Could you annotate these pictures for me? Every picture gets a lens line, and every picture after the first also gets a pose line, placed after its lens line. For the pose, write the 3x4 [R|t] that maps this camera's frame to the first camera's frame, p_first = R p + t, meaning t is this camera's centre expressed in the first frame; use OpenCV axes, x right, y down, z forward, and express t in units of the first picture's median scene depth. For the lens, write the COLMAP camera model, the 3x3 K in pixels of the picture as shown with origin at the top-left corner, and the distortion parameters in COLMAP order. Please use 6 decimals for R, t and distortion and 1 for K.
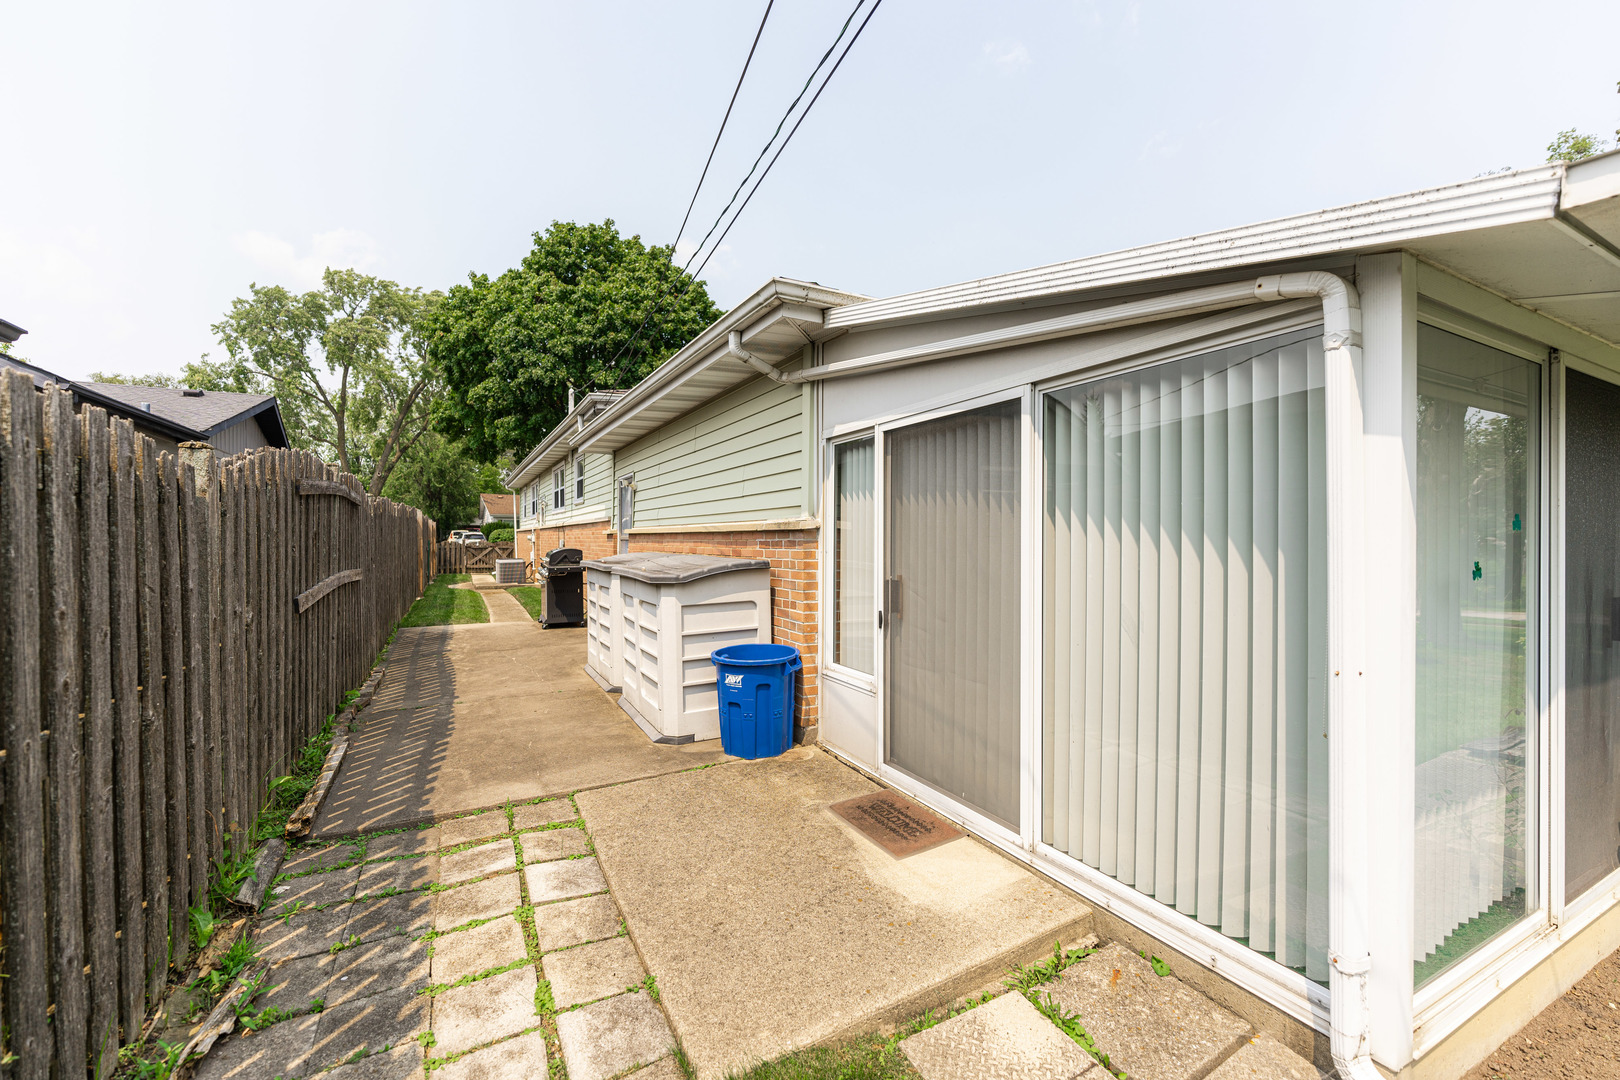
lens RADIAL K [[669.8, 0, 806.1], [0, 669.8, 544.4], [0, 0, 1]] dist [0.000261, -0.000721]
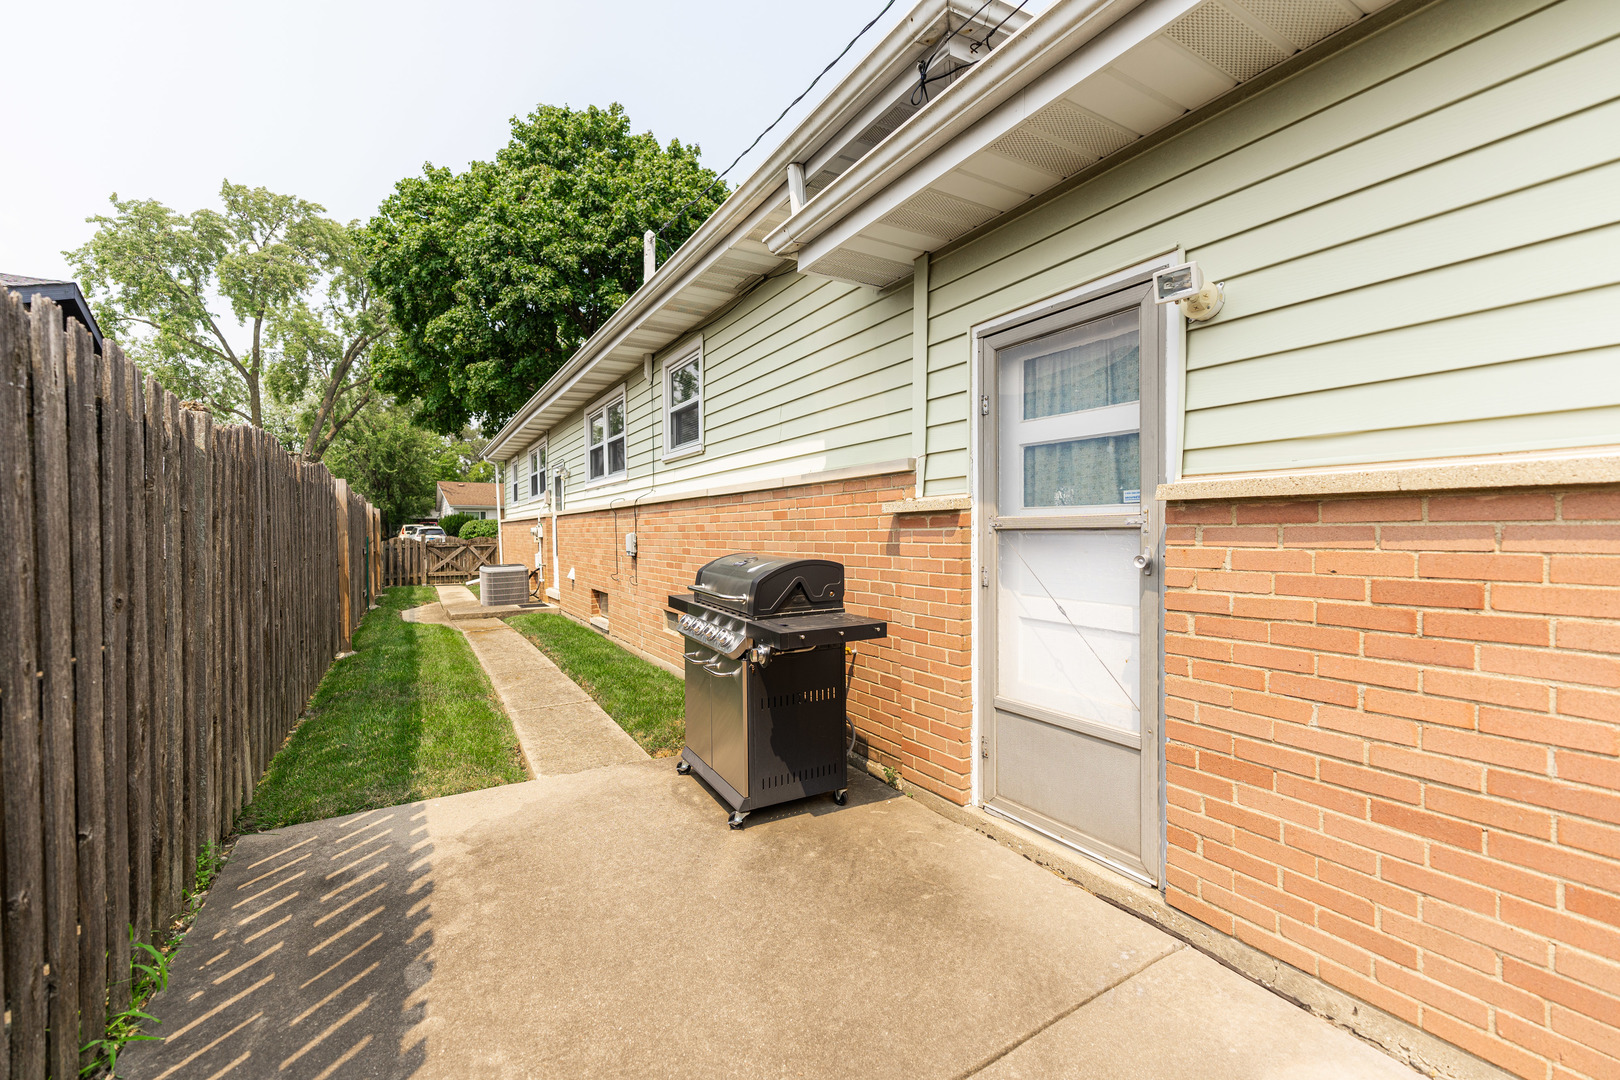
lens RADIAL K [[673.7, 0, 817.4], [0, 673.7, 528.8], [0, 0, 1]] dist [0.003084, 0.000226]
pose [[0.997722, -0.020430, 0.064289, -0.133148], [0.020766, 0.999774, -0.004572, -0.002317], [-0.064181, 0.005897, 0.997921, 0.248165]]
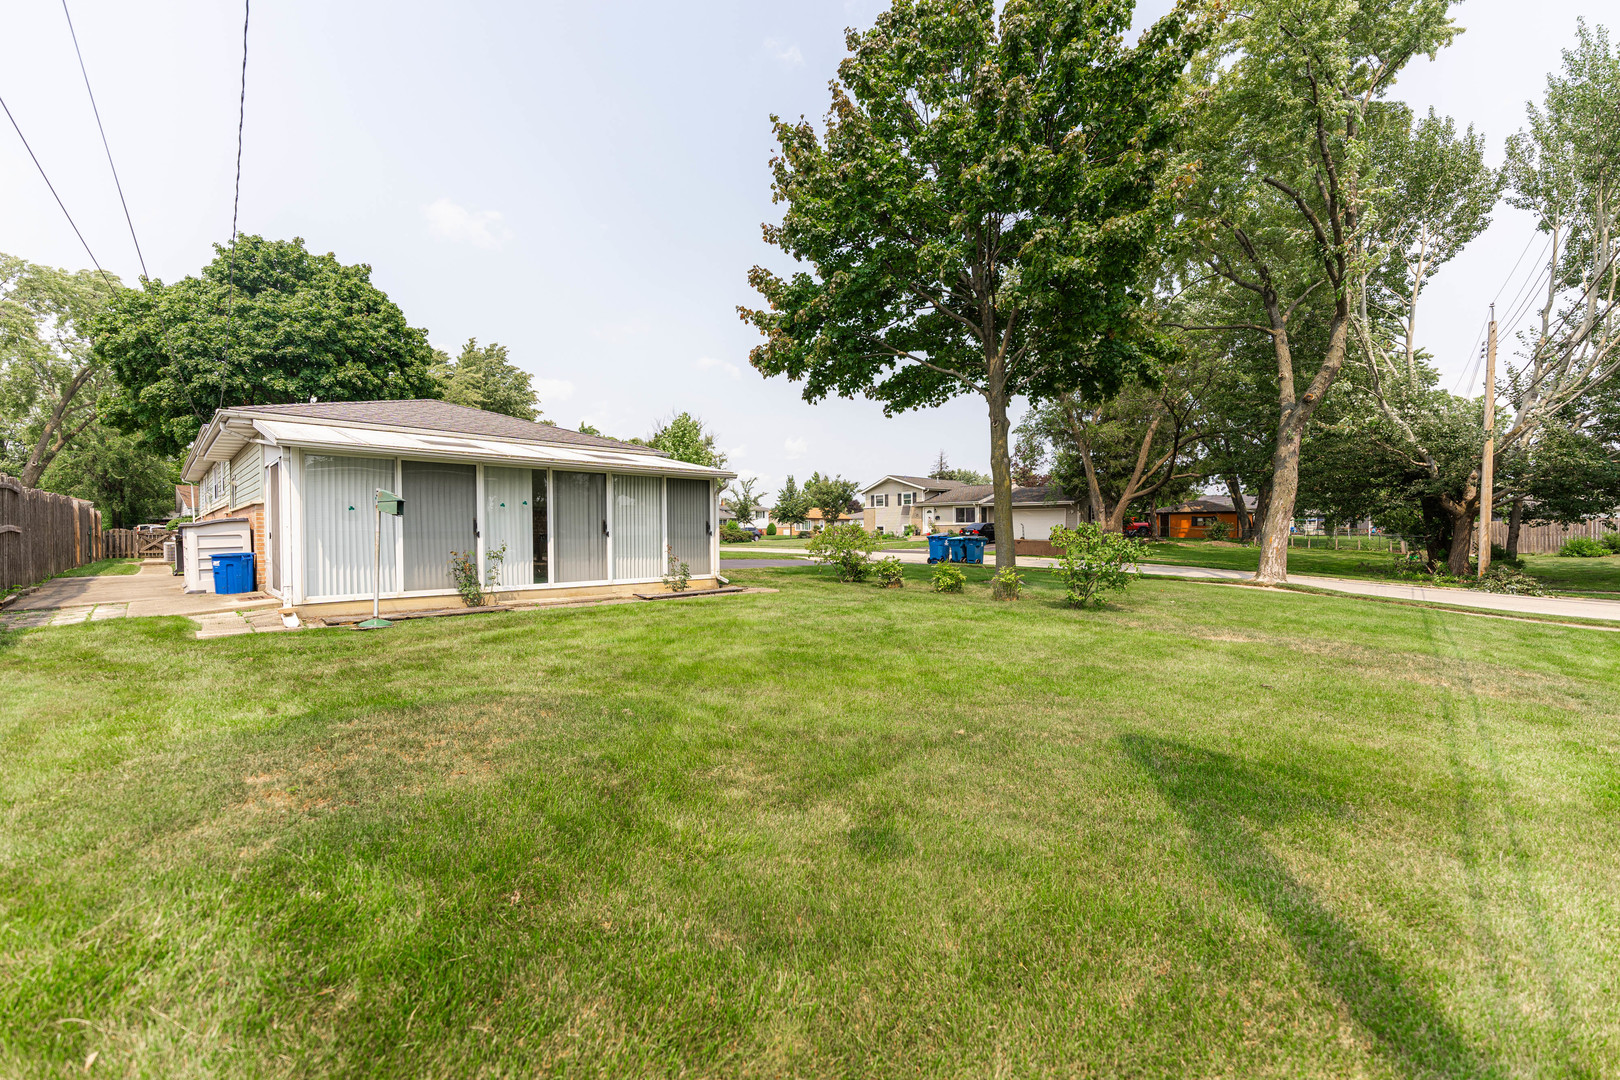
lens RADIAL K [[673.7, 0, 808.5], [0, 673.7, 540.5], [0, 0, 1]] dist [0.003084, 0.000226]
pose [[0.959989, -0.014122, 0.279682, 0.204090], [0.013757, 0.999900, 0.003269, 0.021726], [-0.279700, 0.000709, 0.960087, -0.317809]]
